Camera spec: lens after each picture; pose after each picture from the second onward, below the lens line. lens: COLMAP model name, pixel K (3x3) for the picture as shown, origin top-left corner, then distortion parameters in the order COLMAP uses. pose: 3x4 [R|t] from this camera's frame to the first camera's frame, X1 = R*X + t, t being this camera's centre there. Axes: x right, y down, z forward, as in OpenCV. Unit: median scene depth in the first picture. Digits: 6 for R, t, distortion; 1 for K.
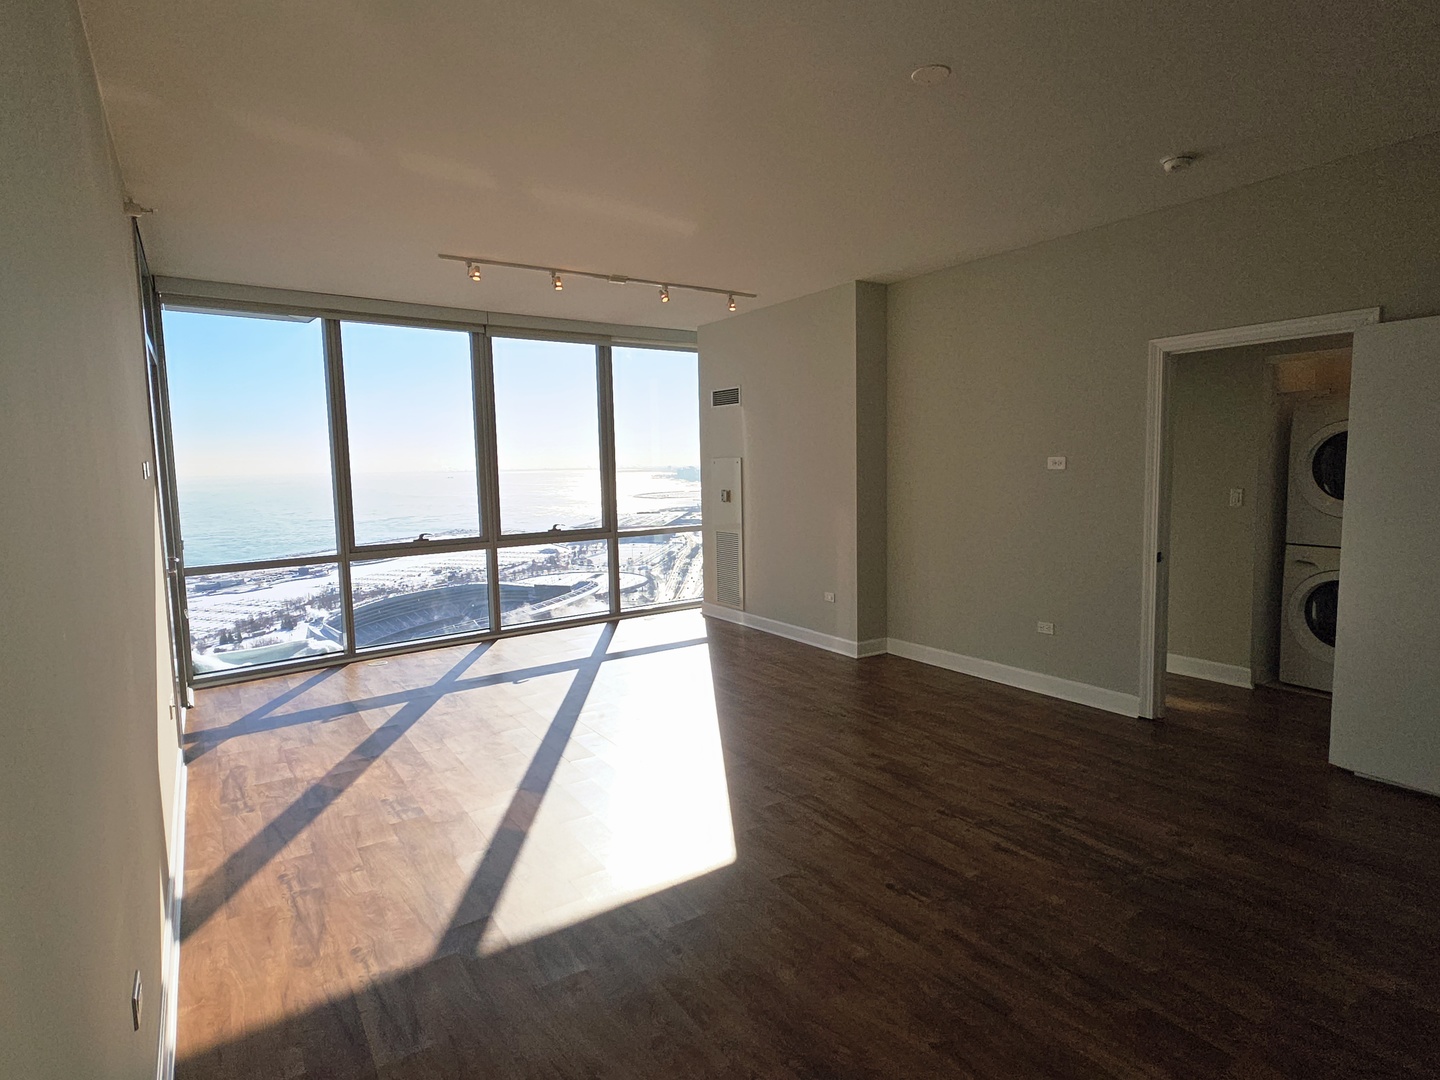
lens RADIAL K [[797.1, 0, 726.4], [0, 797.1, 537.9], [0, 0, 1]] dist [0.012024, -0.002043]
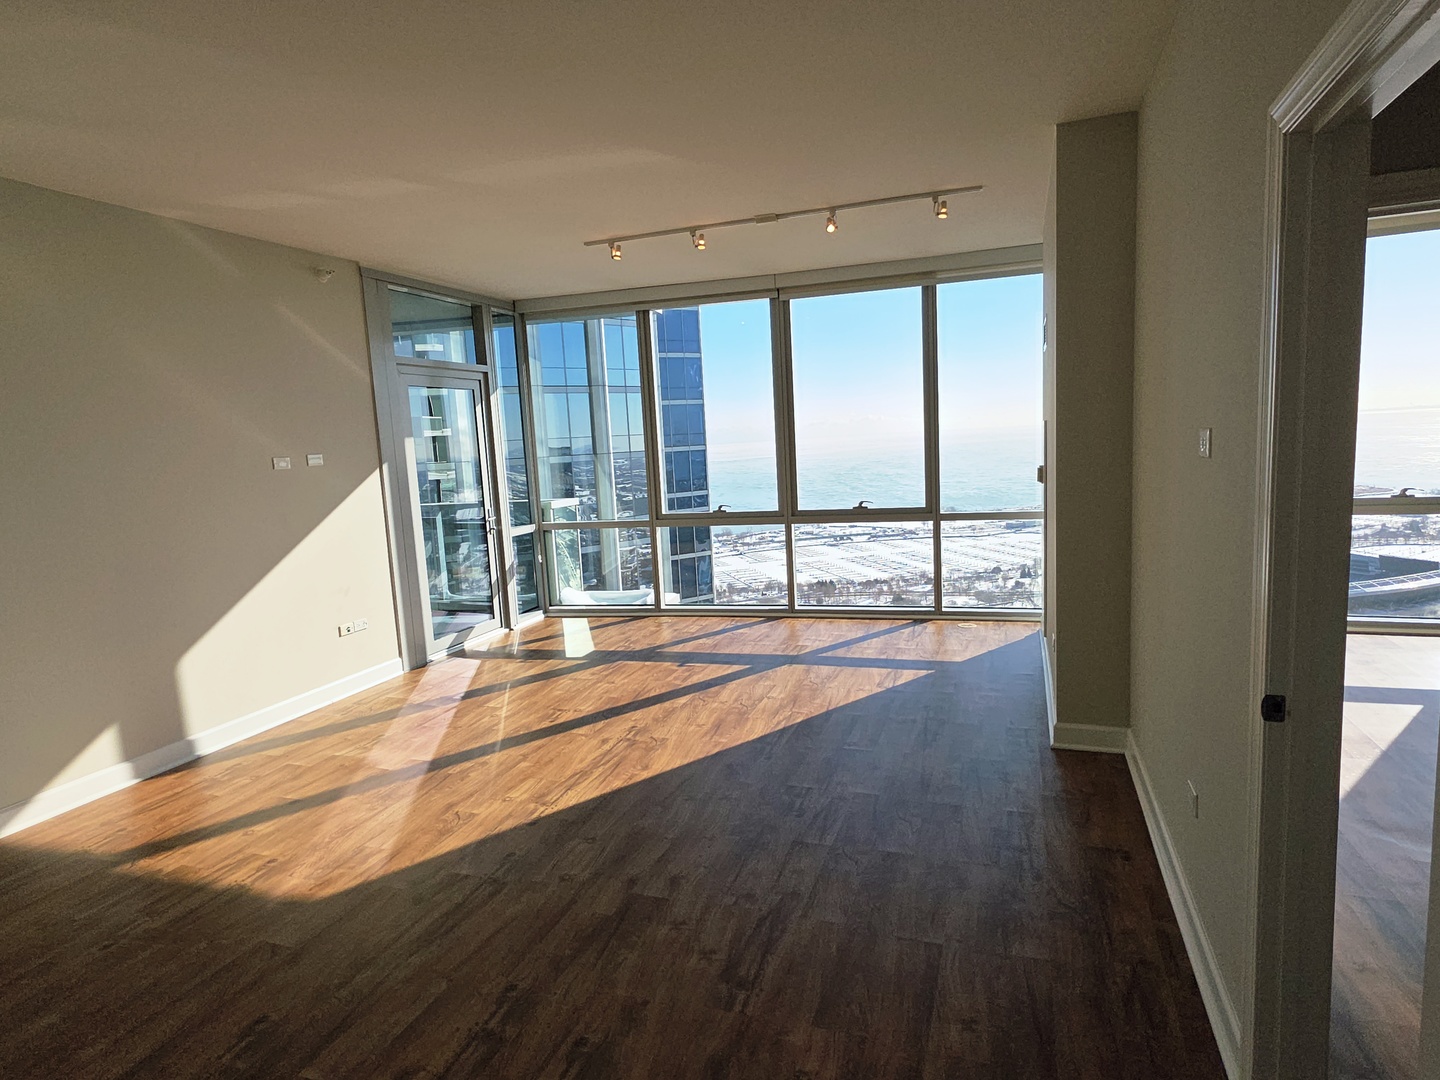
lens RADIAL K [[797.1, 0, 726.4], [0, 797.1, 537.9], [0, 0, 1]] dist [0.012024, -0.002043]
pose [[0.595794, 0.090941, -0.797972, 0.444906], [-0.038474, 0.995660, 0.084744, -0.049833], [0.802215, -0.019789, 0.596707, 0.379492]]
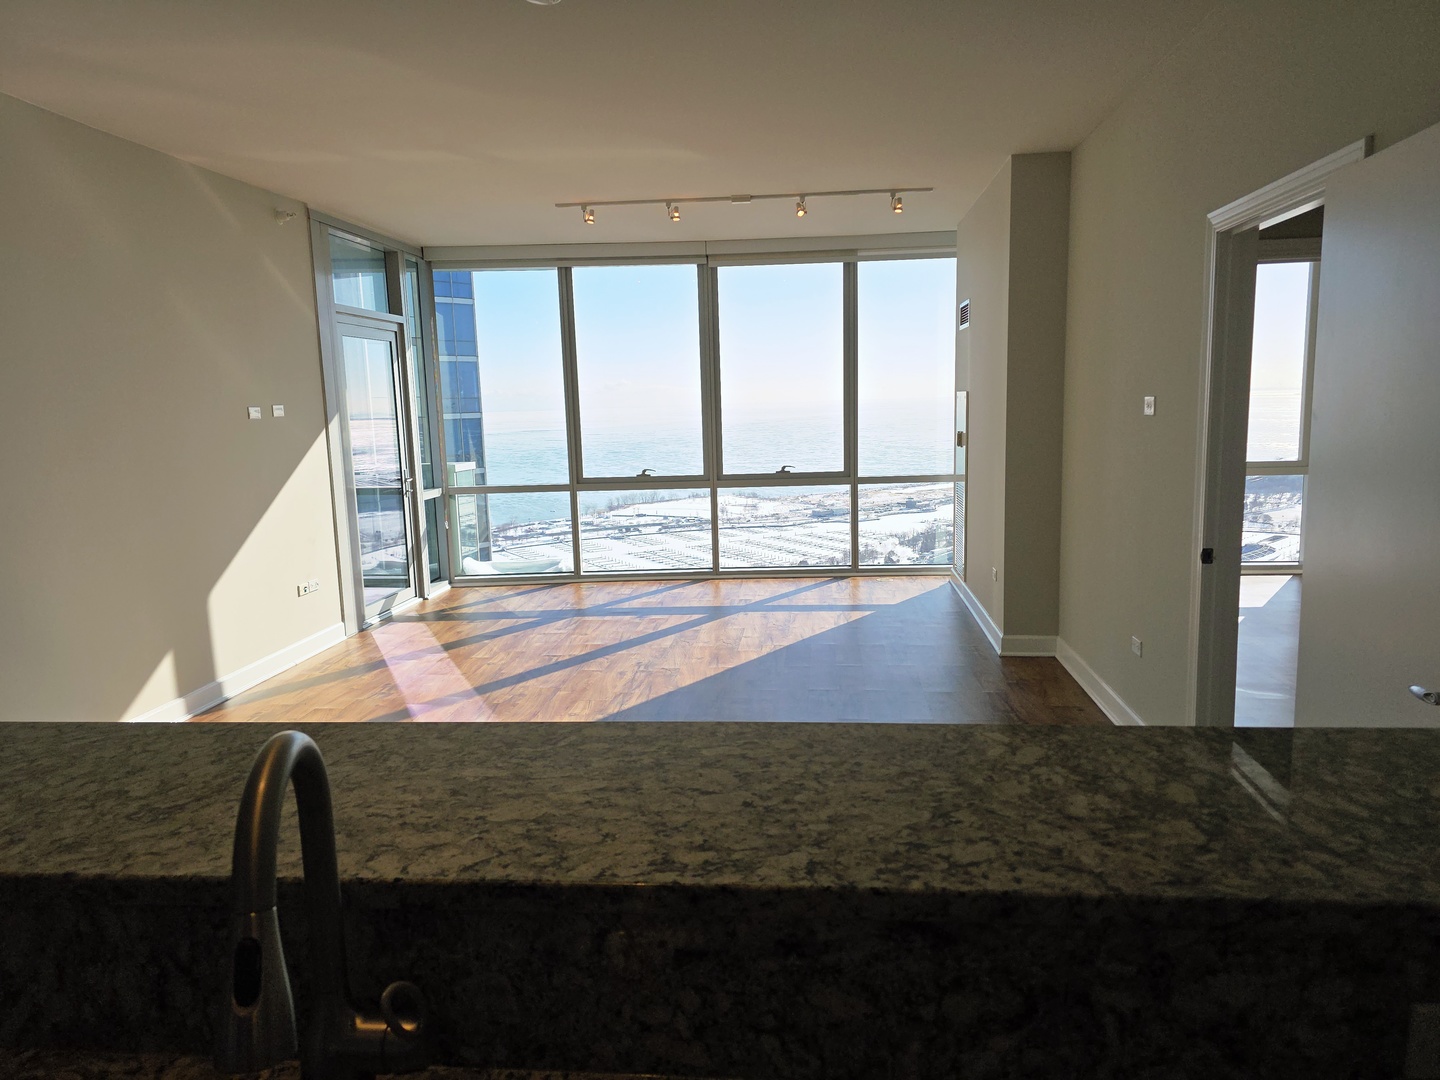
lens RADIAL K [[959.0, 0, 728.1], [0, 959.0, 538.6], [0, 0, 1]] dist [0.093592, -0.081799]
pose [[0.775521, 0.091369, -0.624675, 0.479878], [-0.050549, 0.995282, 0.082821, -0.023408], [0.629295, -0.032653, 0.776480, 0.096435]]
